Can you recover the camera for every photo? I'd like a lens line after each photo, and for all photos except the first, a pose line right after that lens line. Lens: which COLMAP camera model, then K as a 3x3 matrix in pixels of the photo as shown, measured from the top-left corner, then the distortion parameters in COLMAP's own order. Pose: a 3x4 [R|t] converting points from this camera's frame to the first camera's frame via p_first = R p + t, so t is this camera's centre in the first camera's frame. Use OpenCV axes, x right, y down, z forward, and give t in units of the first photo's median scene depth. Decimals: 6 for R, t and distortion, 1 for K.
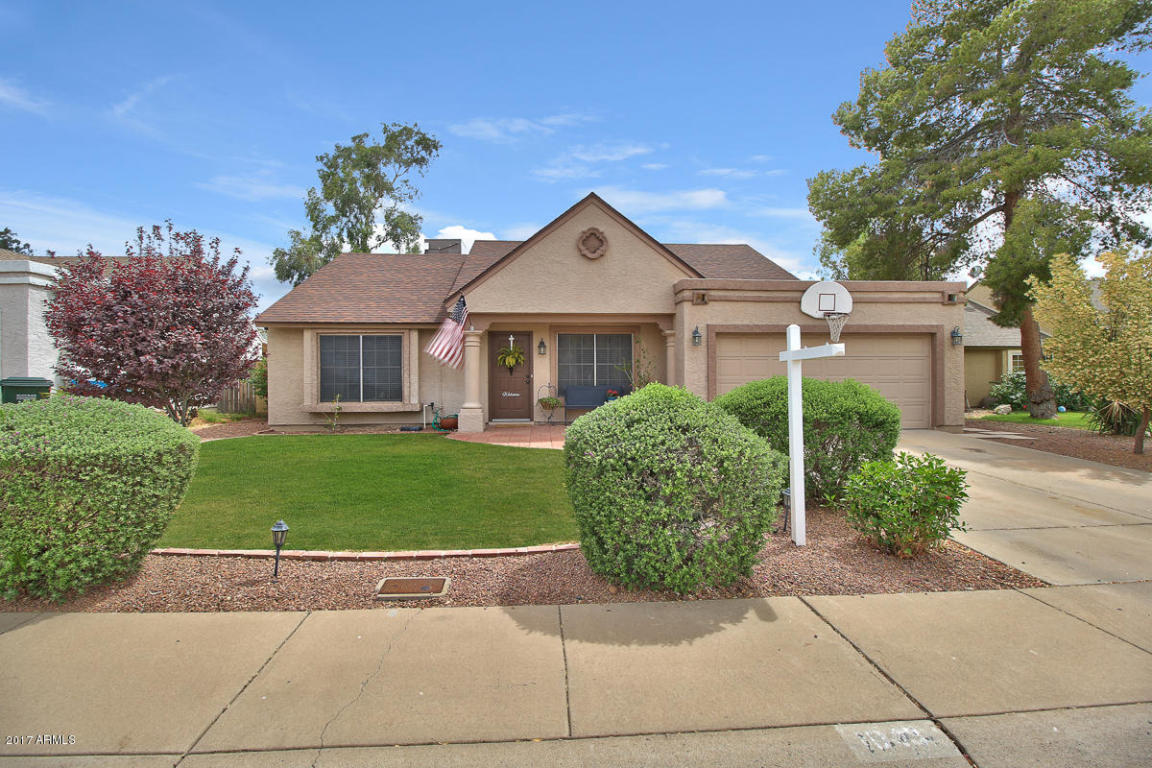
lens RADIAL K [[547.9, 0, 580.6], [0, 547.9, 375.4], [0, 0, 1]] dist [-0.001984, -0.000676]
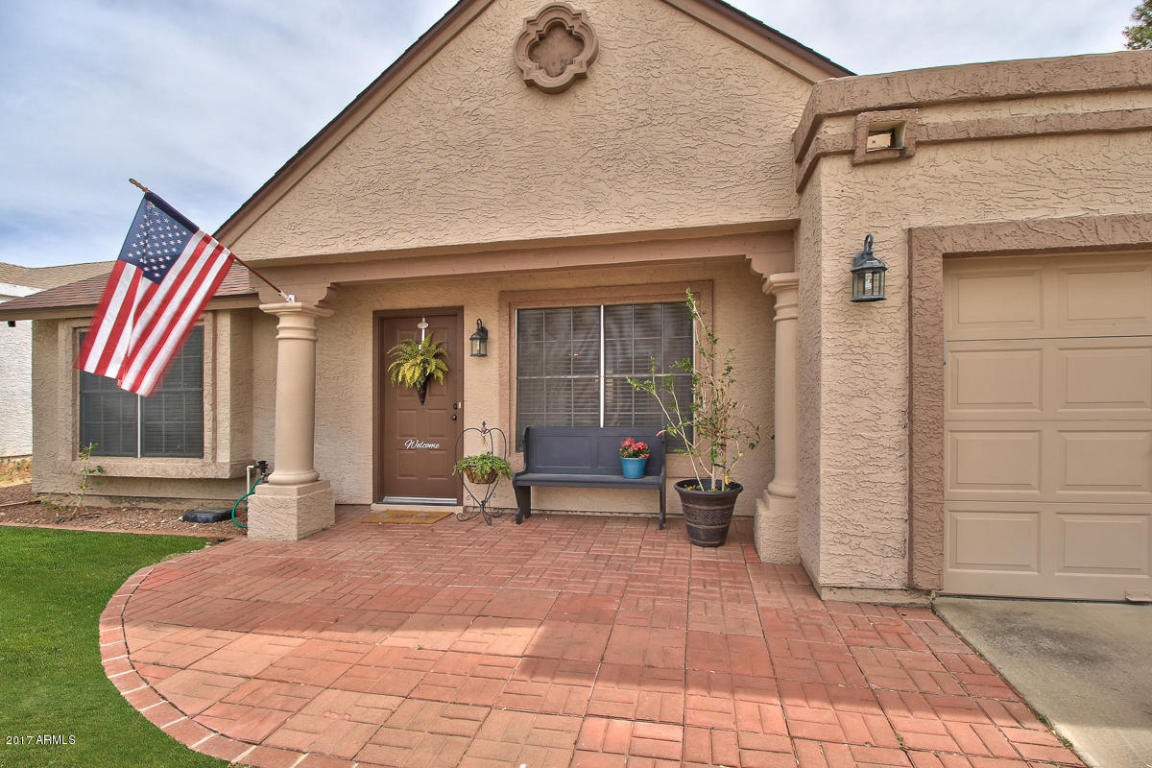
lens RADIAL K [[547.9, 0, 574.4], [0, 547.9, 391.0], [0, 0, 1]] dist [-0.001984, -0.000676]
pose [[0.960853, -0.009097, -0.276908, 0.135288], [0.007506, 0.999949, -0.006803, -0.007092], [0.276956, 0.004458, 0.960872, 0.647360]]
